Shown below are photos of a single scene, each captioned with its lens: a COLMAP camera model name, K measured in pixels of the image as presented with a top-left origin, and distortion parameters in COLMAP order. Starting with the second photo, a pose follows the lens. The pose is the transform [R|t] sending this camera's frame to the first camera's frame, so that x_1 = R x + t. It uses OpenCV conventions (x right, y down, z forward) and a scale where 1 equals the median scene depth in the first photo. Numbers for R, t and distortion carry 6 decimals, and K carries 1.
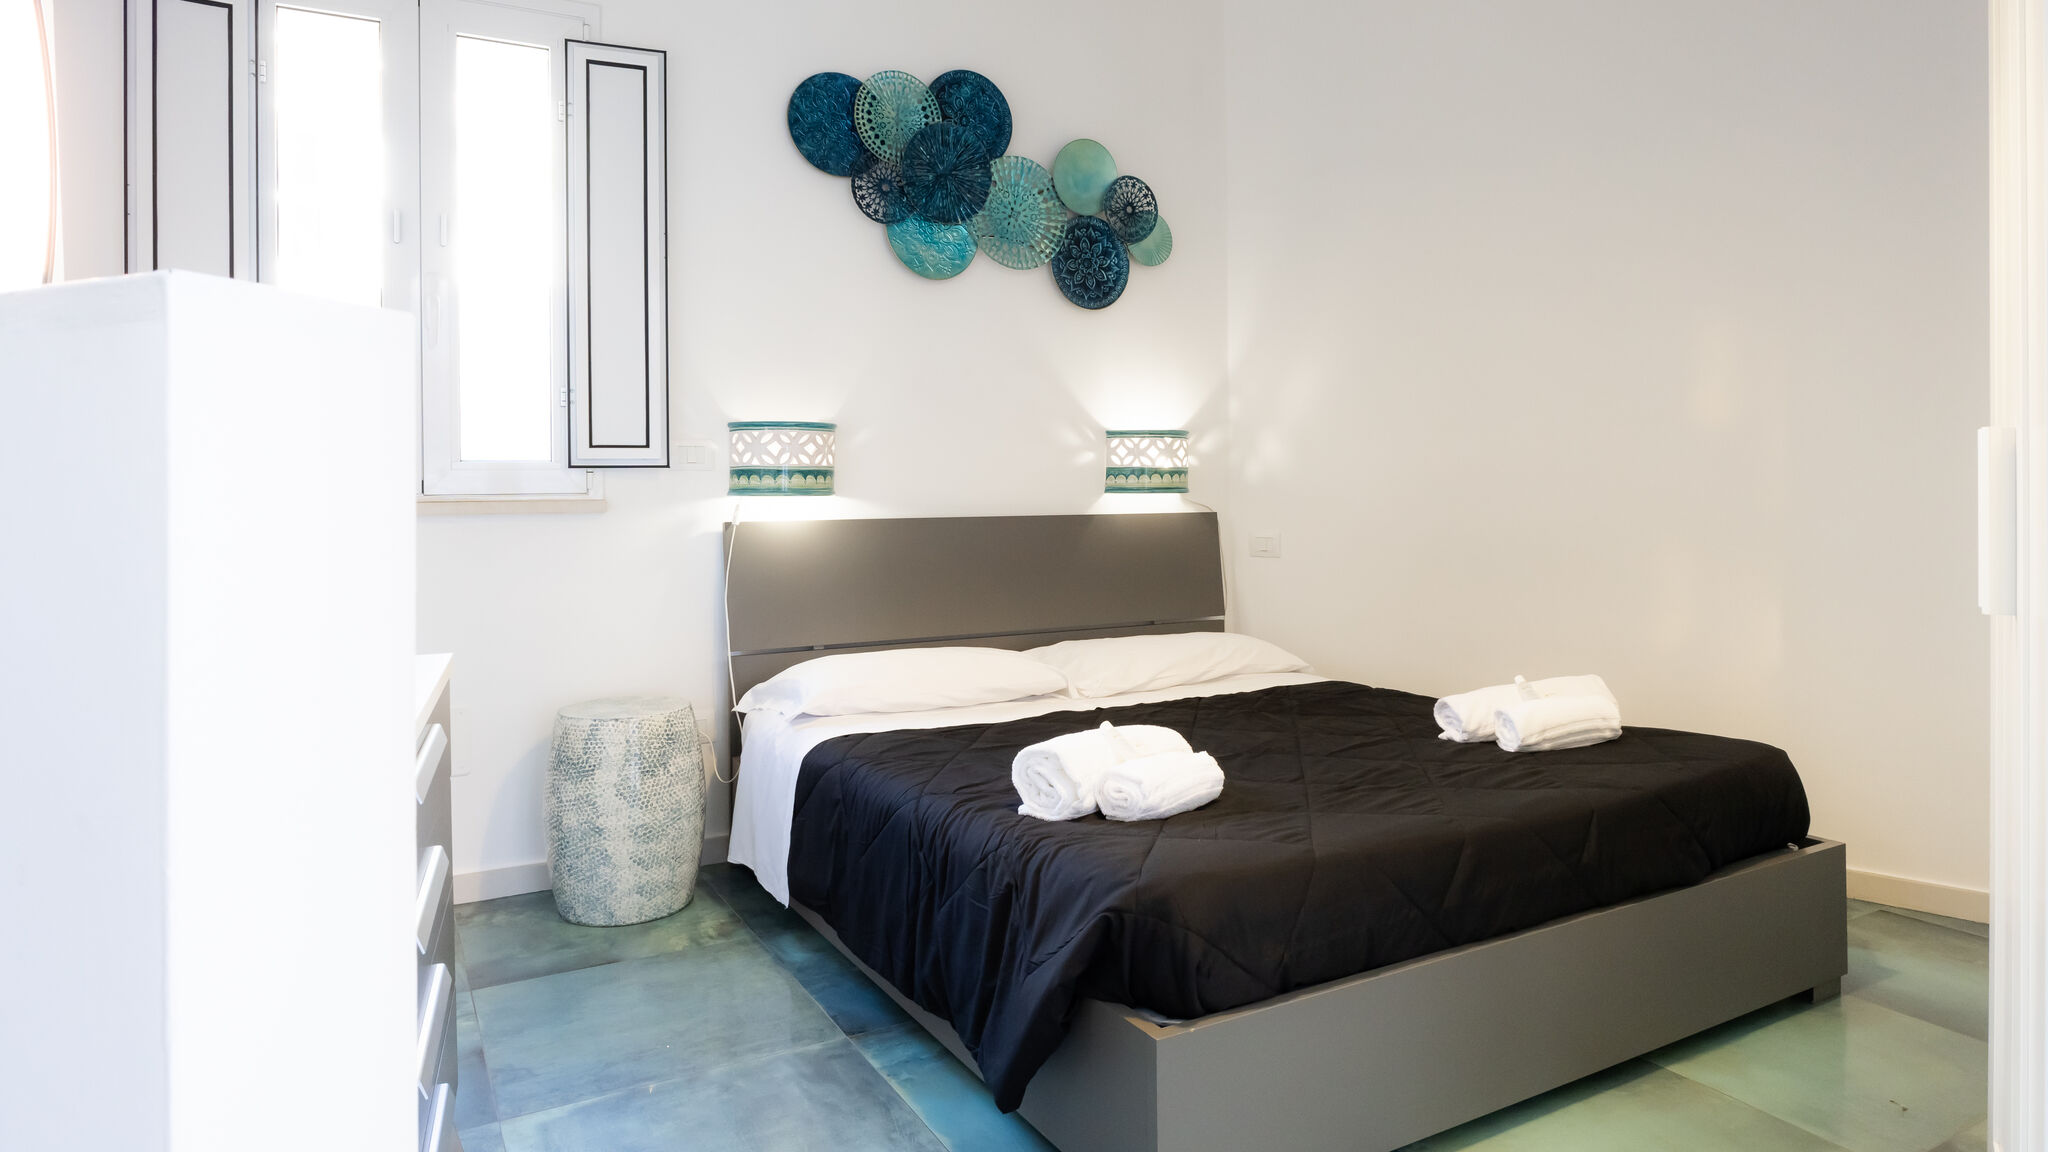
lens RADIAL K [[1556.7, 0, 1024.0], [0, 1556.7, 576.0], [0, 0, 1]] dist [0.003059, 0.000631]
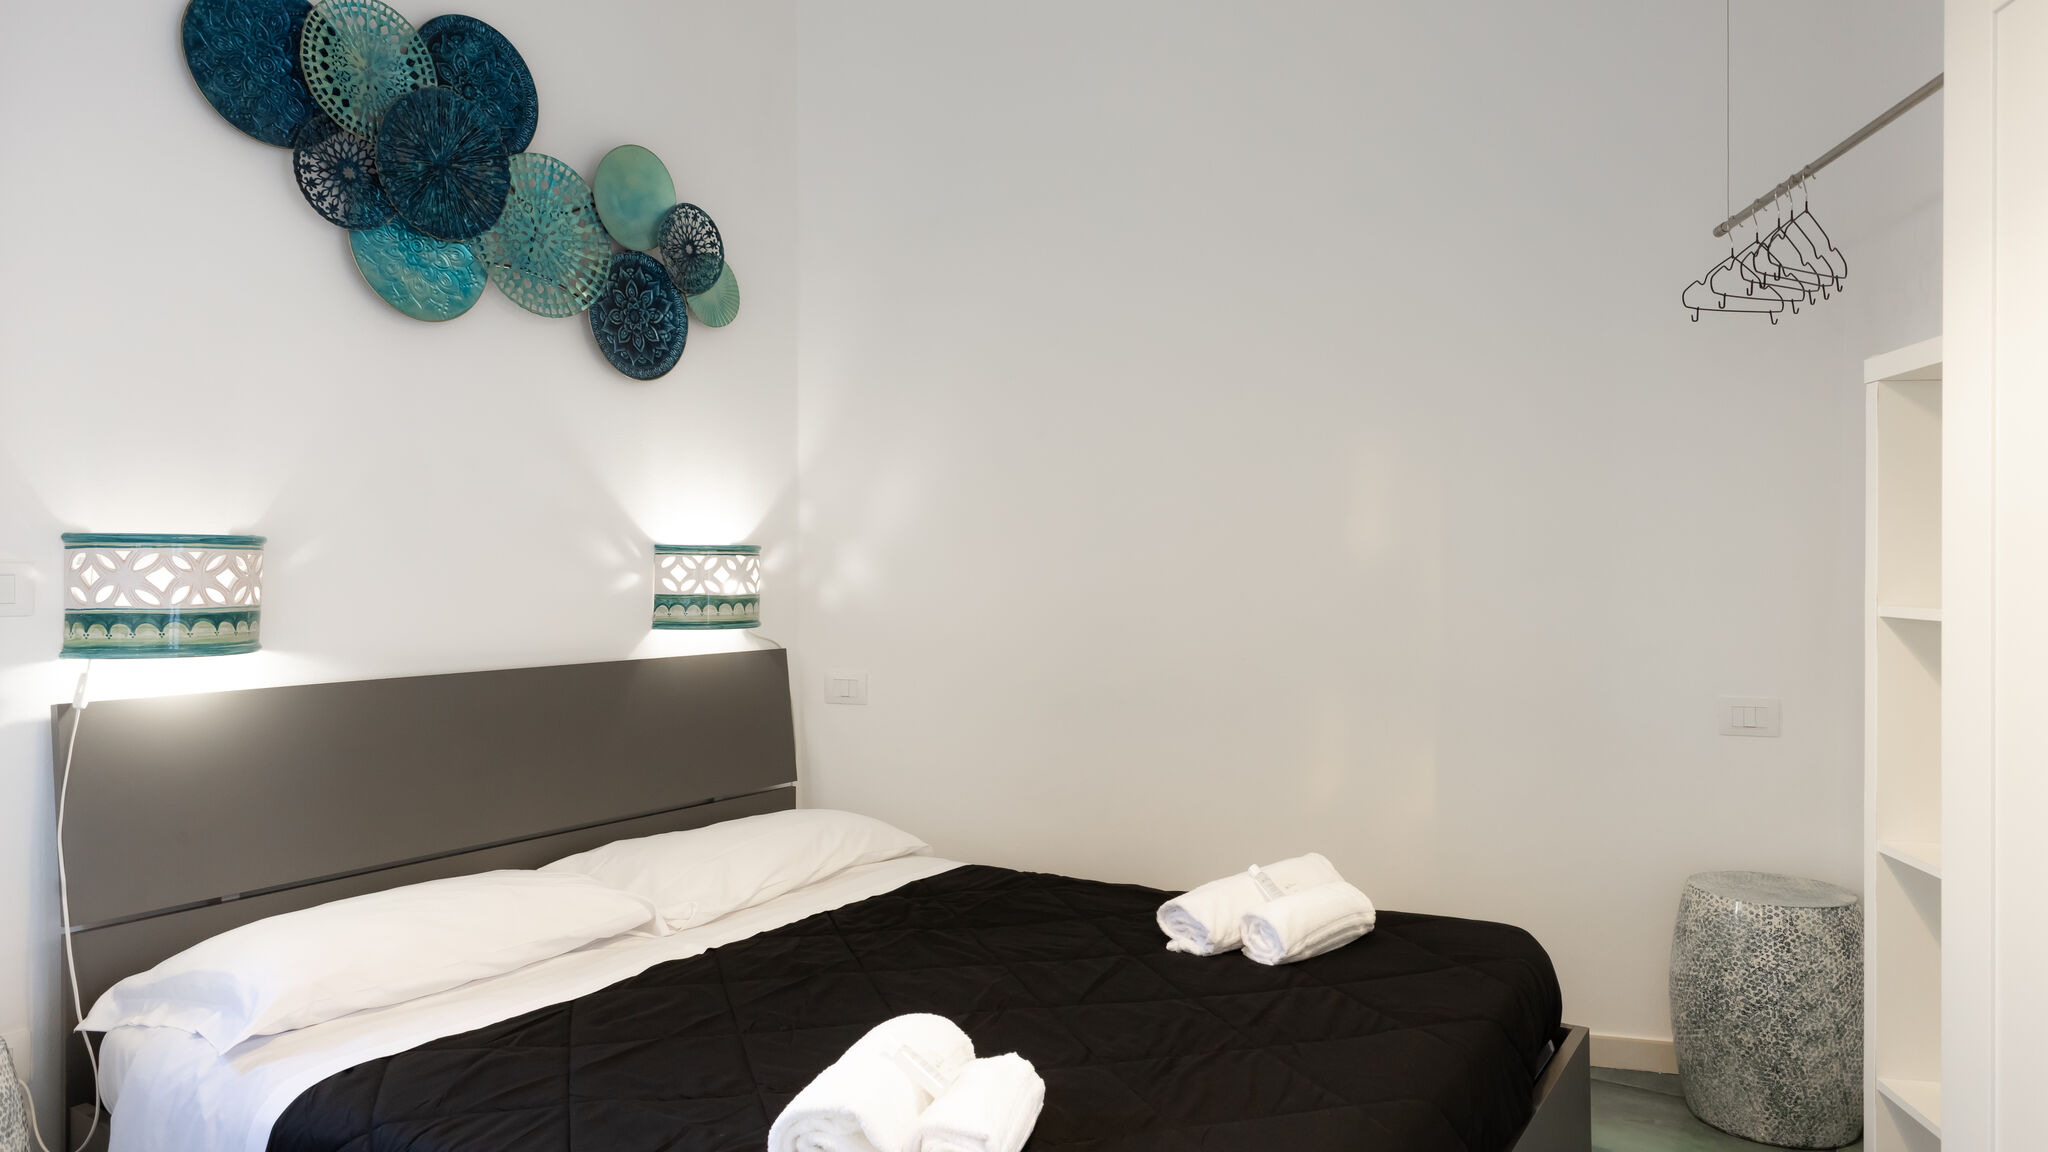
lens RADIAL K [[1466.9, 0, 1024.0], [0, 1466.9, 576.0], [0, 0, 1]] dist [0.012021, -0.000563]
pose [[0.854204, -0.001430, 0.519935, -0.165431], [0.013608, 0.999715, -0.019605, -0.065166], [-0.519759, 0.023822, 0.853981, 0.330790]]
